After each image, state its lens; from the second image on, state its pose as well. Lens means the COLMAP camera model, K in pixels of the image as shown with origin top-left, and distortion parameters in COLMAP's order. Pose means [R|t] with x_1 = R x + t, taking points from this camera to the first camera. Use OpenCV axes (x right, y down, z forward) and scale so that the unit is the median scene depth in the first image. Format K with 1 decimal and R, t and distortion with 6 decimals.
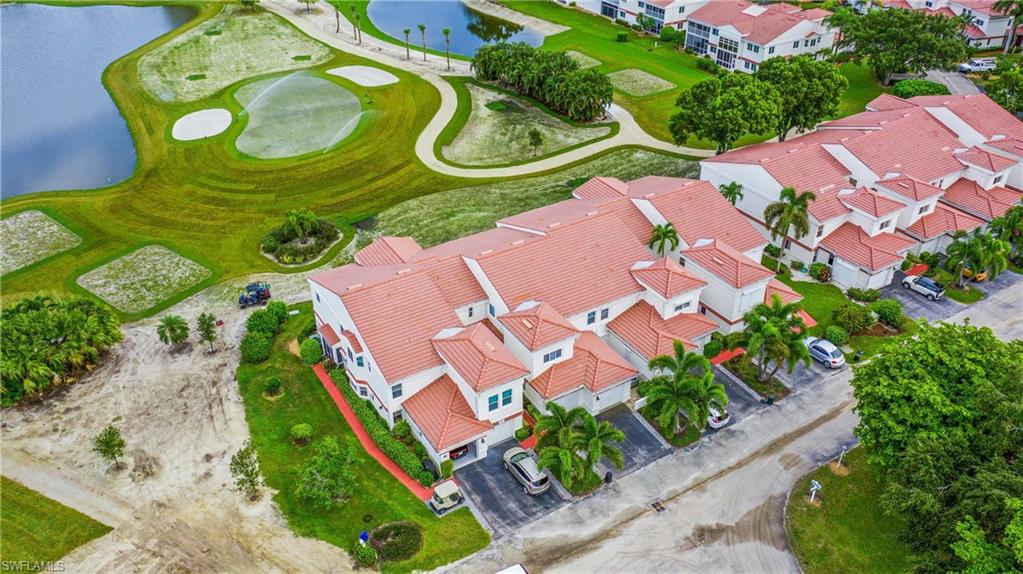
lens RADIAL K [[805.7, 0, 512.2], [0, 805.7, 294.8], [0, 0, 1]] dist [-0.010297, 0.003087]
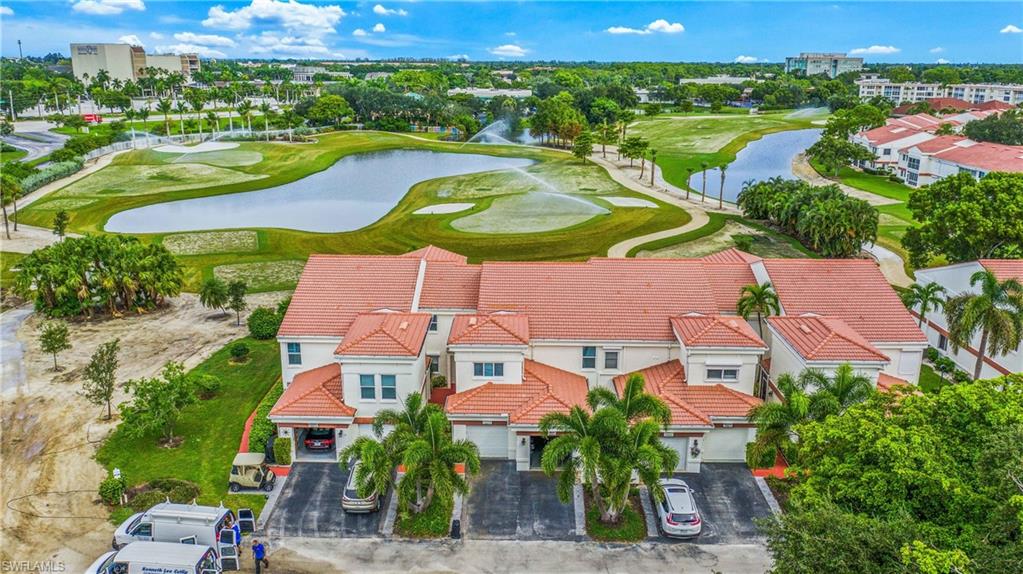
lens RADIAL K [[815.9, 0, 511.5], [0, 815.9, 287.0], [0, 0, 1]] dist [-0.008192, 0.000420]
pose [[0.843382, 0.152526, -0.515212, 0.374911], [-0.307109, 0.923640, -0.229286, 0.145959], [0.440898, 0.351602, 0.825823, 0.321029]]
